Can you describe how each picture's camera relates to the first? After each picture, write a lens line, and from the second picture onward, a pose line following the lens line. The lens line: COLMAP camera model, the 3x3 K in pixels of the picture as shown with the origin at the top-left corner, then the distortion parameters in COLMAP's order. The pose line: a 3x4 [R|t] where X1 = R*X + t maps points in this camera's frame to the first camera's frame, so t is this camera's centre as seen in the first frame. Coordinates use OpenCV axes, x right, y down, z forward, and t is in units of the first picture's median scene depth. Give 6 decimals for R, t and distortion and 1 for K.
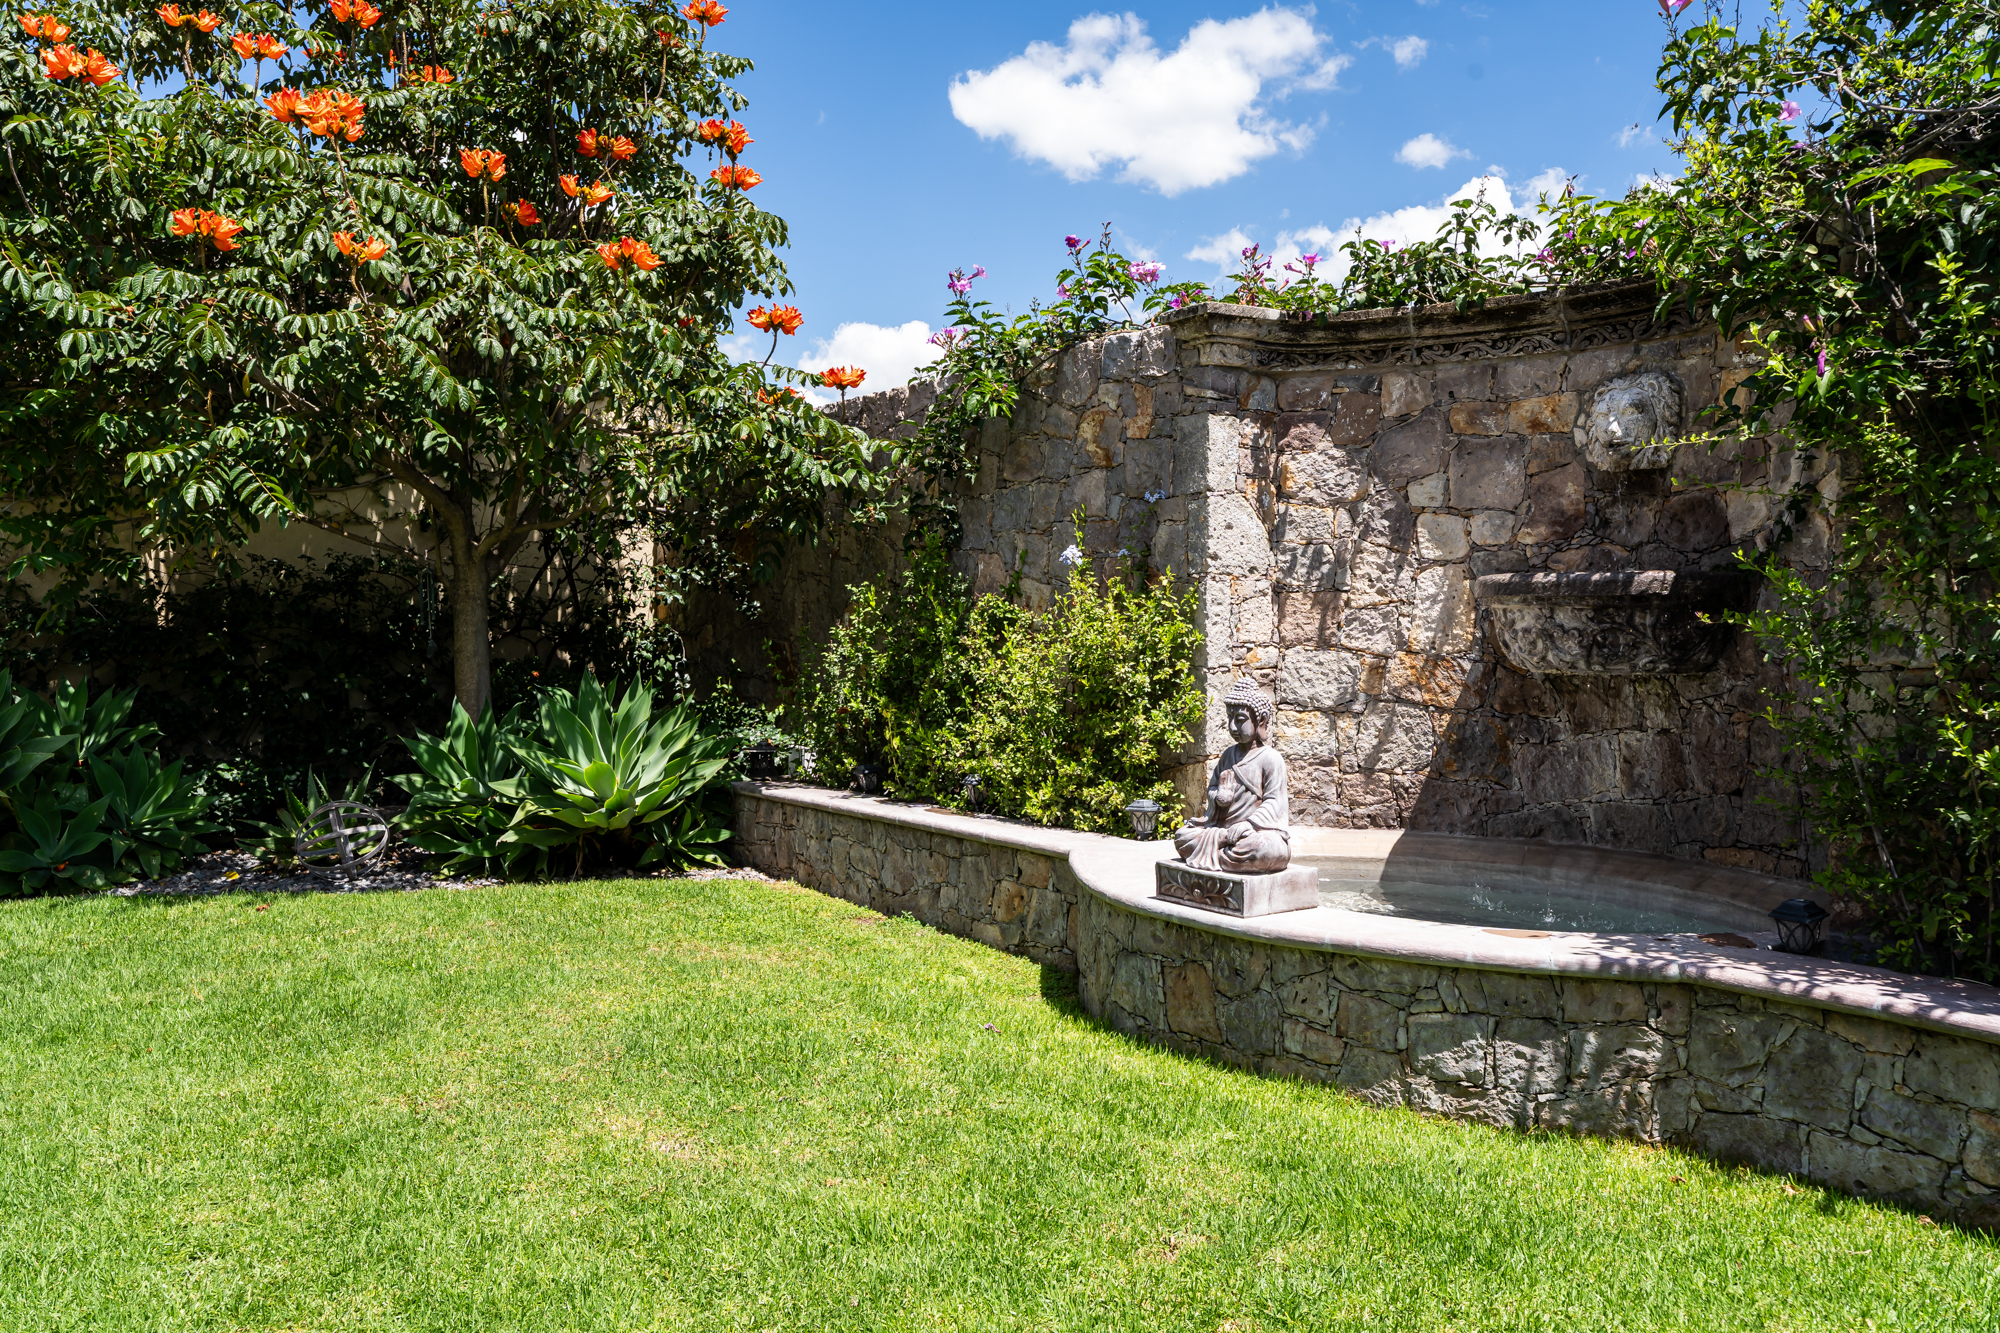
lens RADIAL K [[1616.8, 0, 1000.0], [0, 1616.8, 666.5], [0, 0, 1]] dist [-0.016448, 0.055629]
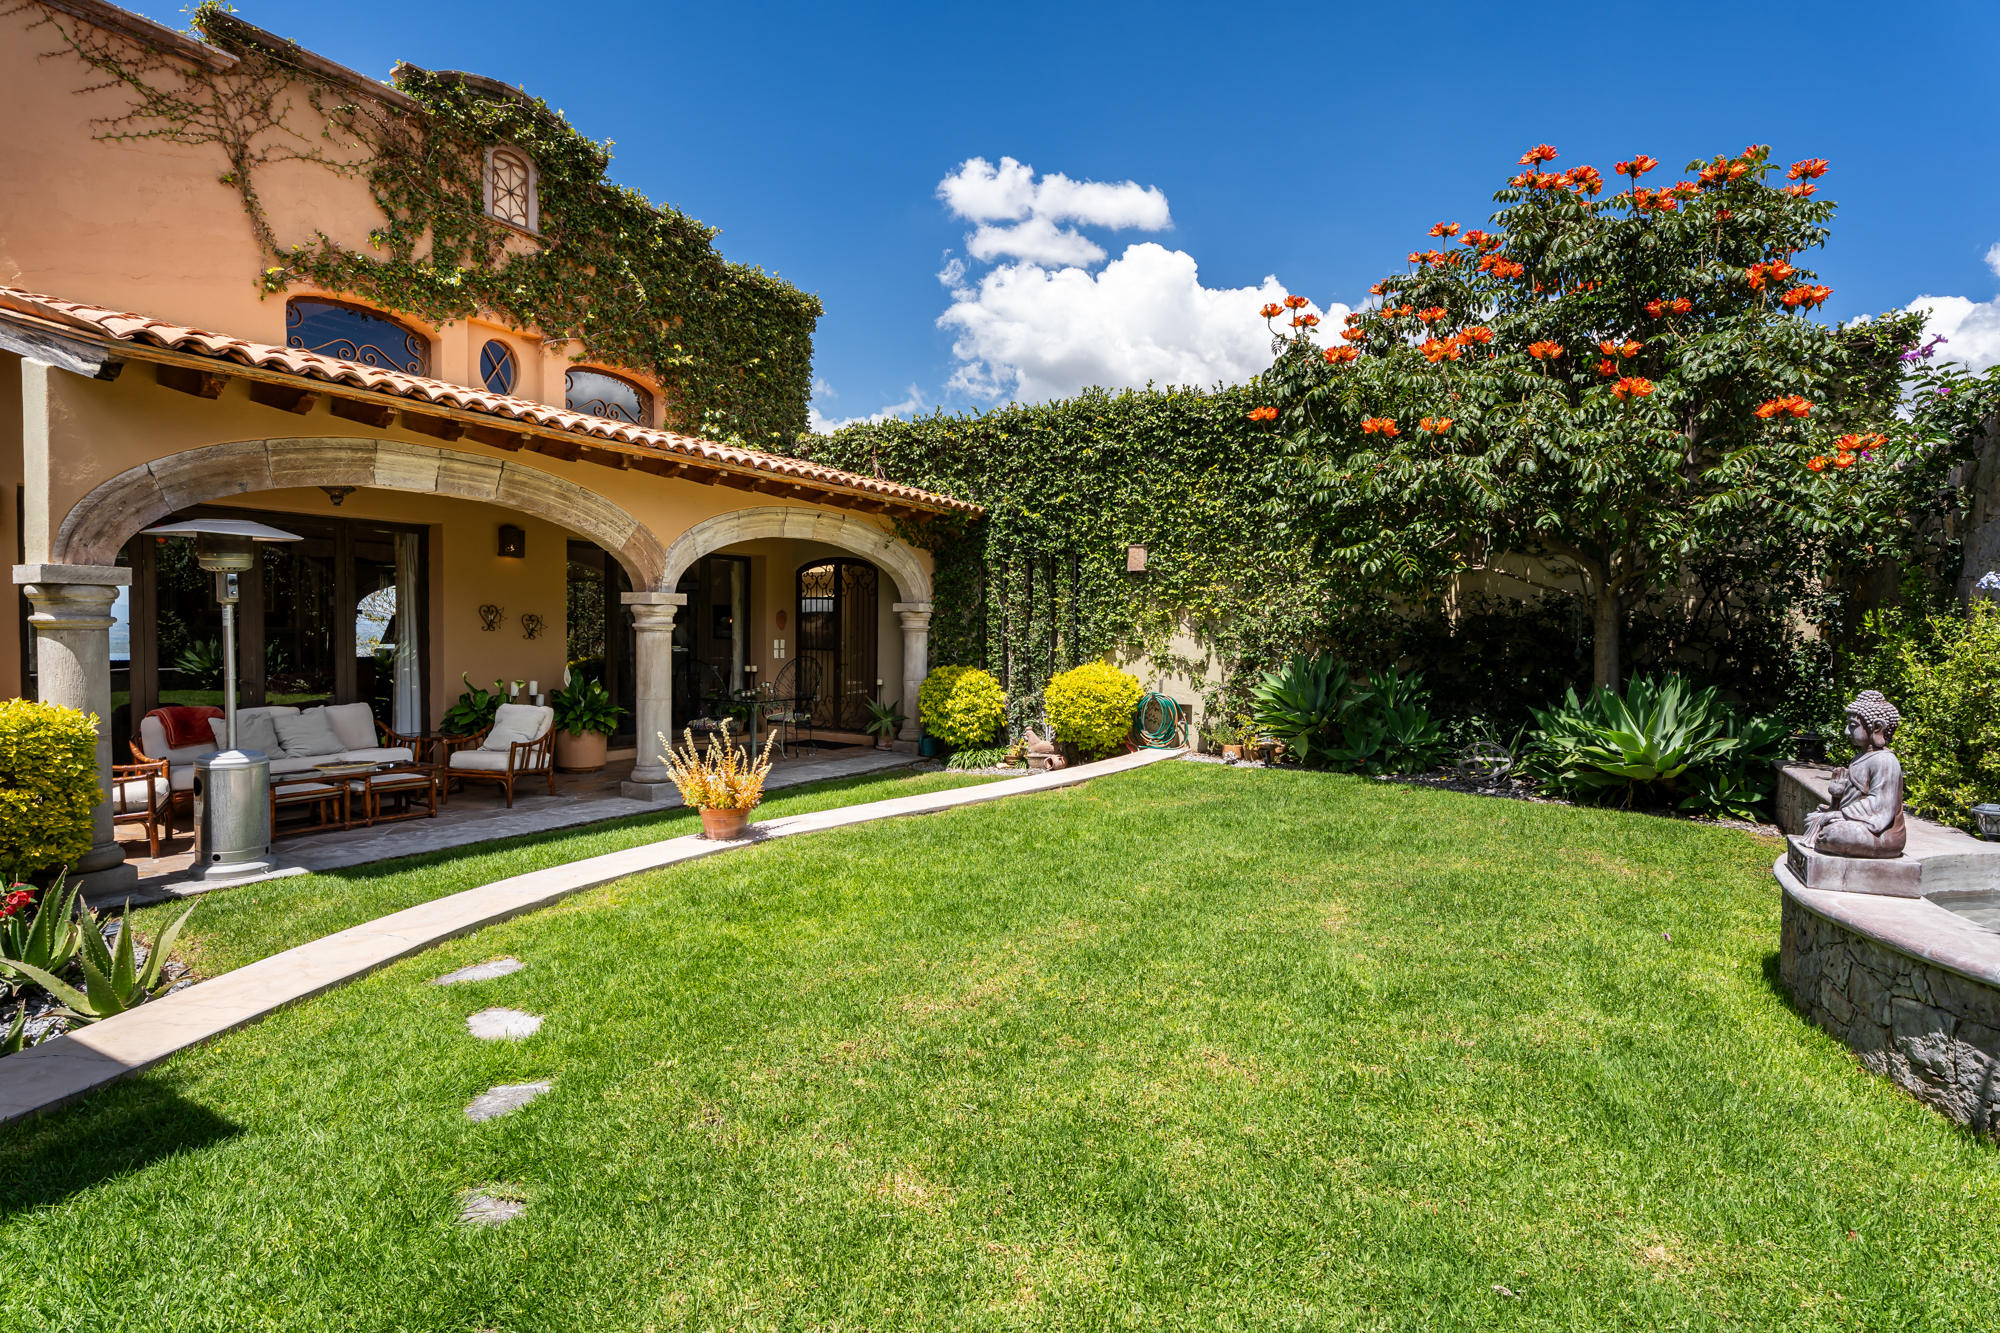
lens RADIAL K [[1015.6, 0, 1000.0], [0, 1015.6, 666.5], [0, 0, 1]] dist [-0.000736, -0.000263]
pose [[0.438960, 0.036081, -0.897782, 0.423169], [-0.032205, 0.999183, 0.024410, -0.006160], [0.897929, 0.018198, 0.439763, 0.094207]]
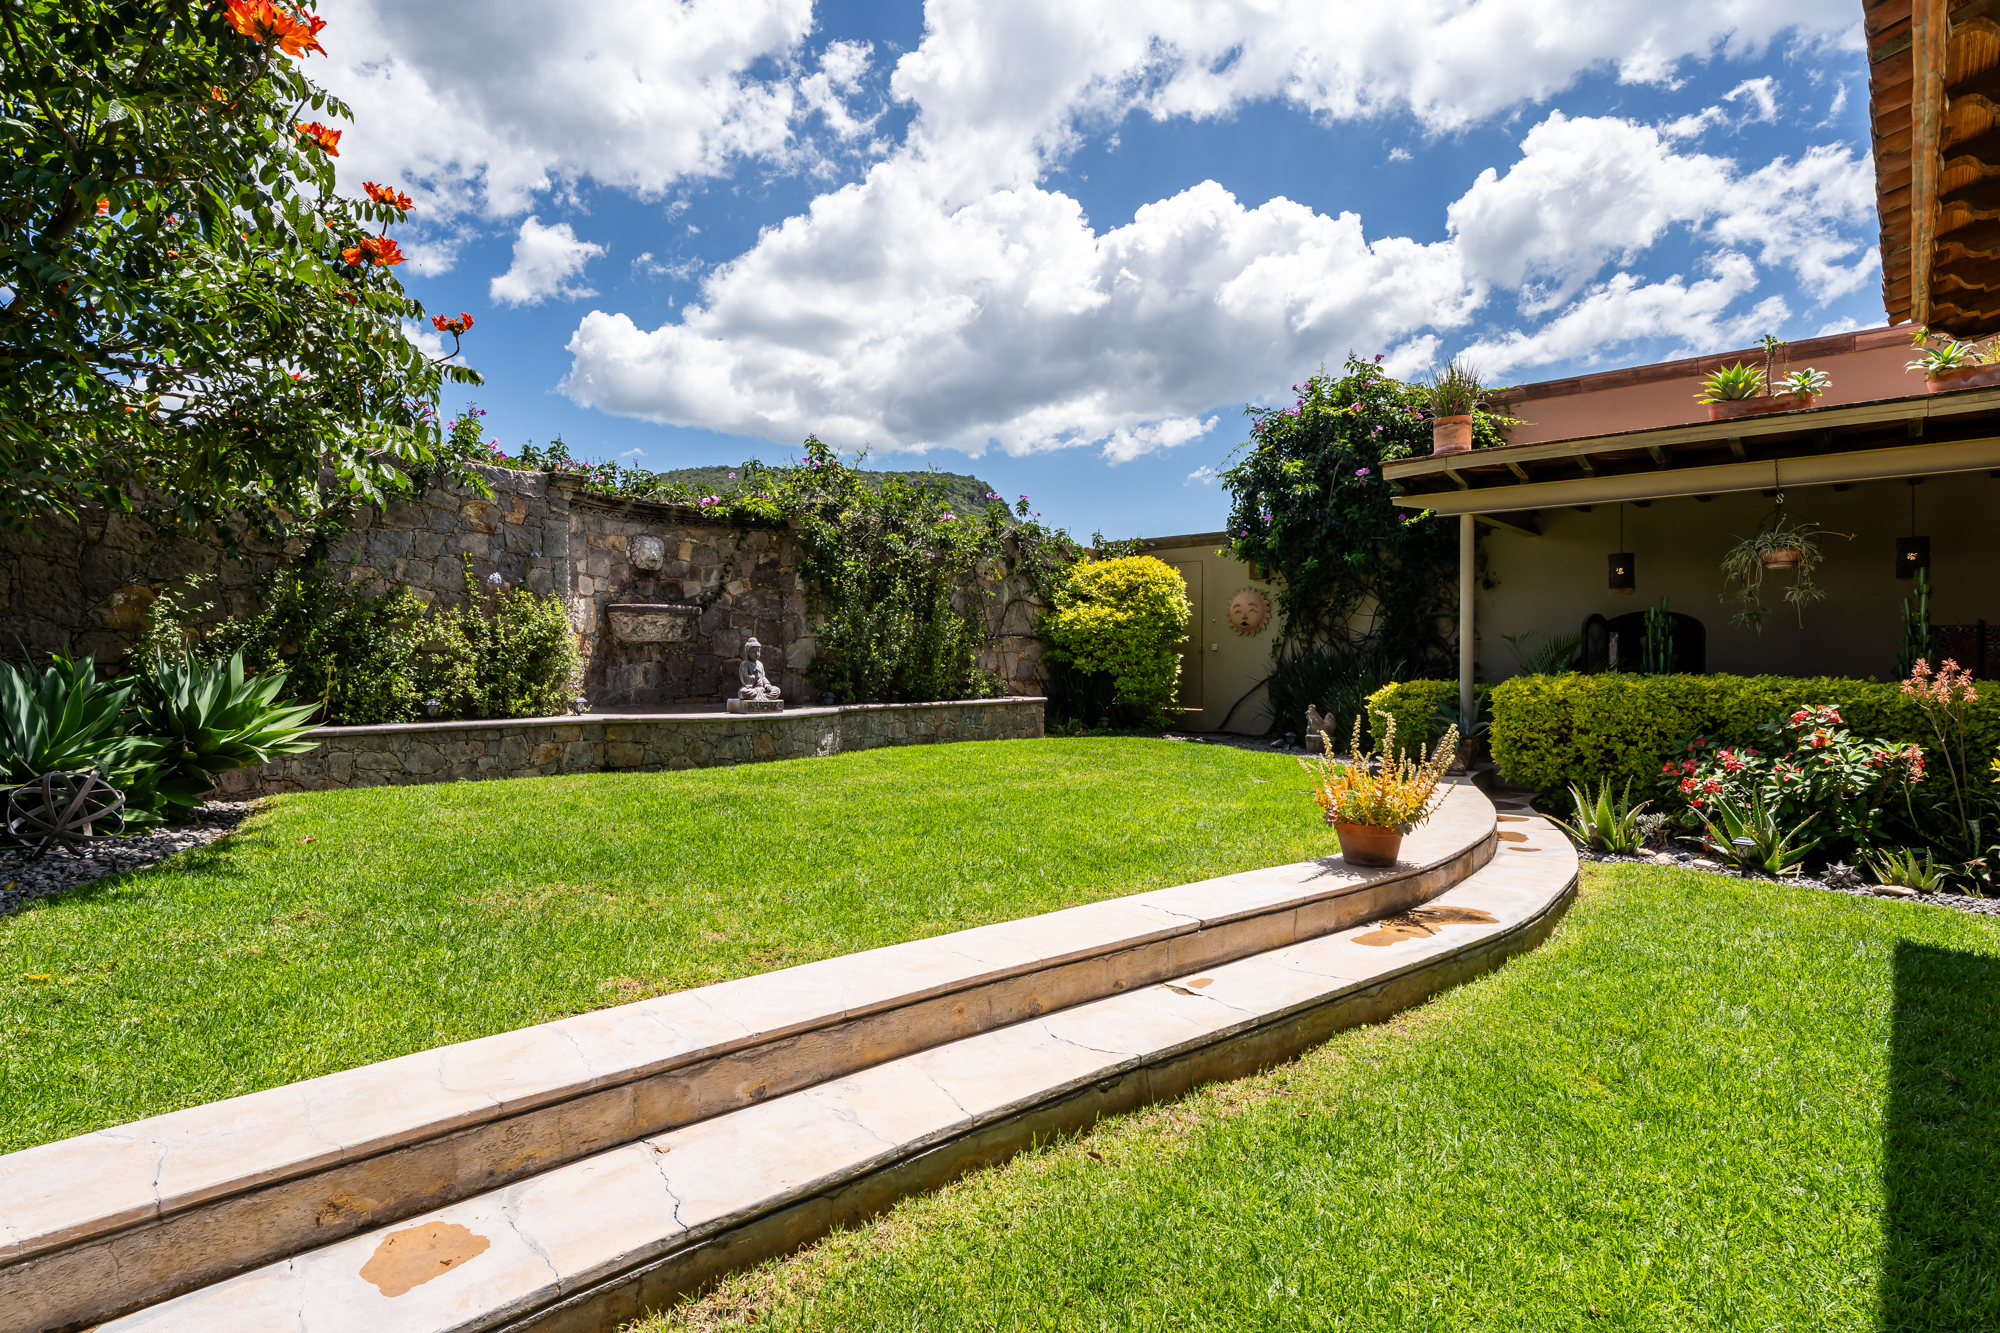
lens RADIAL K [[1034.3, 0, 1000.0], [0, 1034.3, 666.5], [0, 0, 1]] dist [0.000039, 0.000005]
pose [[-0.230813, -0.006802, 0.972974, -1.459371], [0.017494, 0.999785, 0.011139, 0.037060], [-0.972841, 0.019592, -0.230644, 0.793693]]
